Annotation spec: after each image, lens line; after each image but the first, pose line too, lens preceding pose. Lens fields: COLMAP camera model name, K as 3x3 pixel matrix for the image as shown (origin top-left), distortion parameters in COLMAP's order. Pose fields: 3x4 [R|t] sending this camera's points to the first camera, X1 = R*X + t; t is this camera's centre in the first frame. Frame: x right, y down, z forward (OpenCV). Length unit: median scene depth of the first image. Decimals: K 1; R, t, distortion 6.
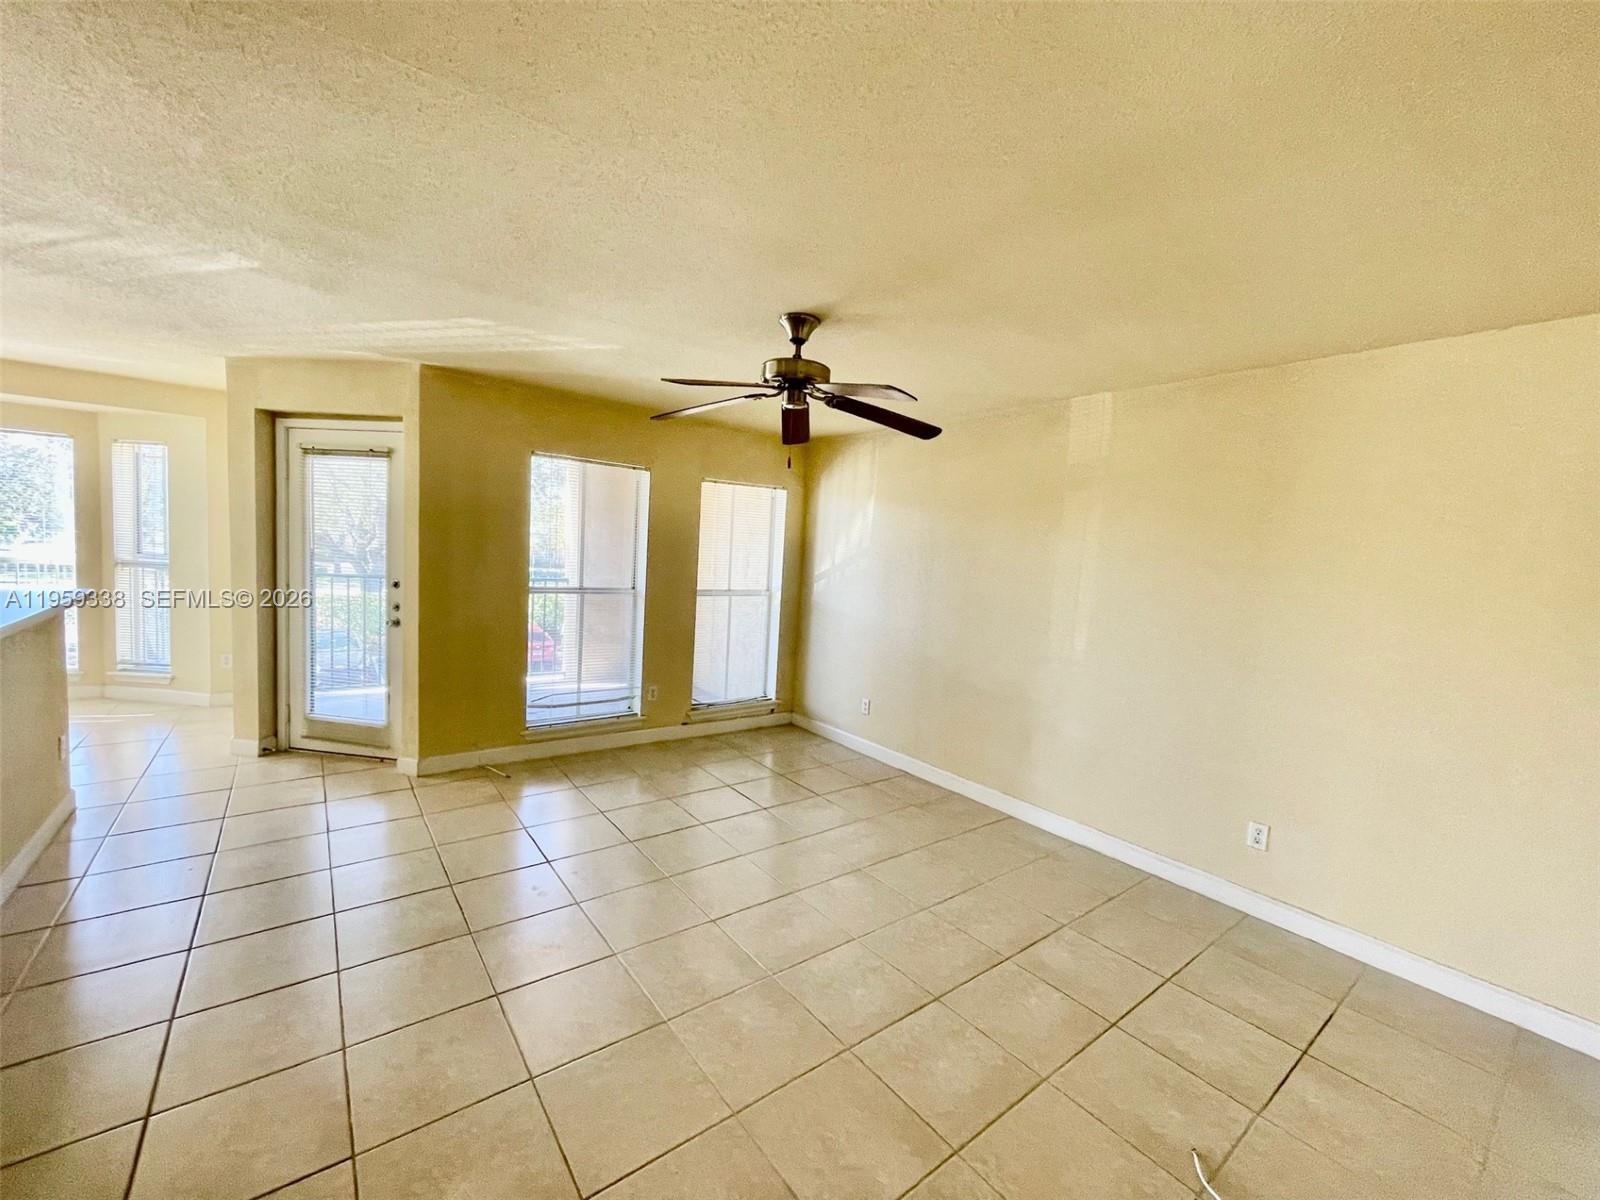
lens RADIAL K [[646.0, 0, 794.1], [0, 646.0, 605.6], [0, 0, 1]] dist [-0.000714, -0.000195]
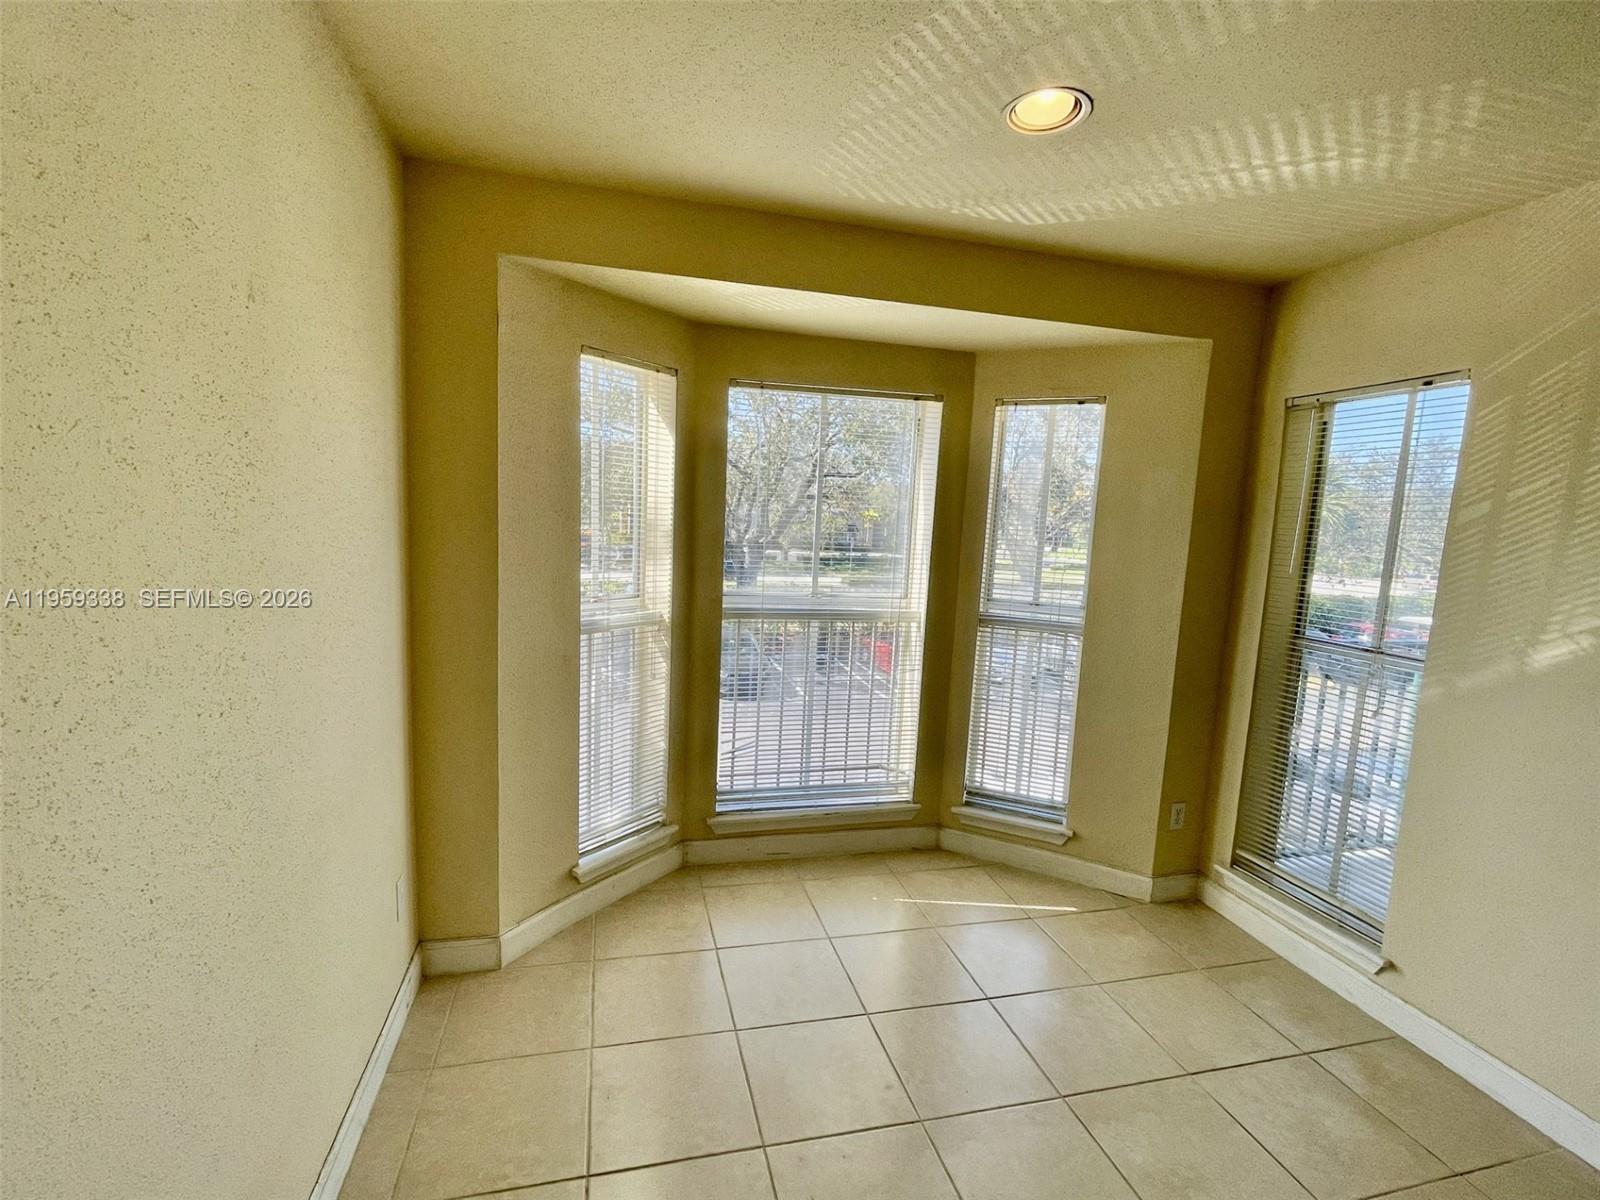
lens RADIAL K [[738.2, 0, 792.9], [0, 738.2, 604.3], [0, 0, 1]] dist [0.001199, -0.000212]
pose [[0.919272, 0.033204, -0.392221, -1.164047], [-0.027791, 0.999424, 0.019474, -0.108328], [0.392641, -0.007002, 0.919665, 0.416446]]
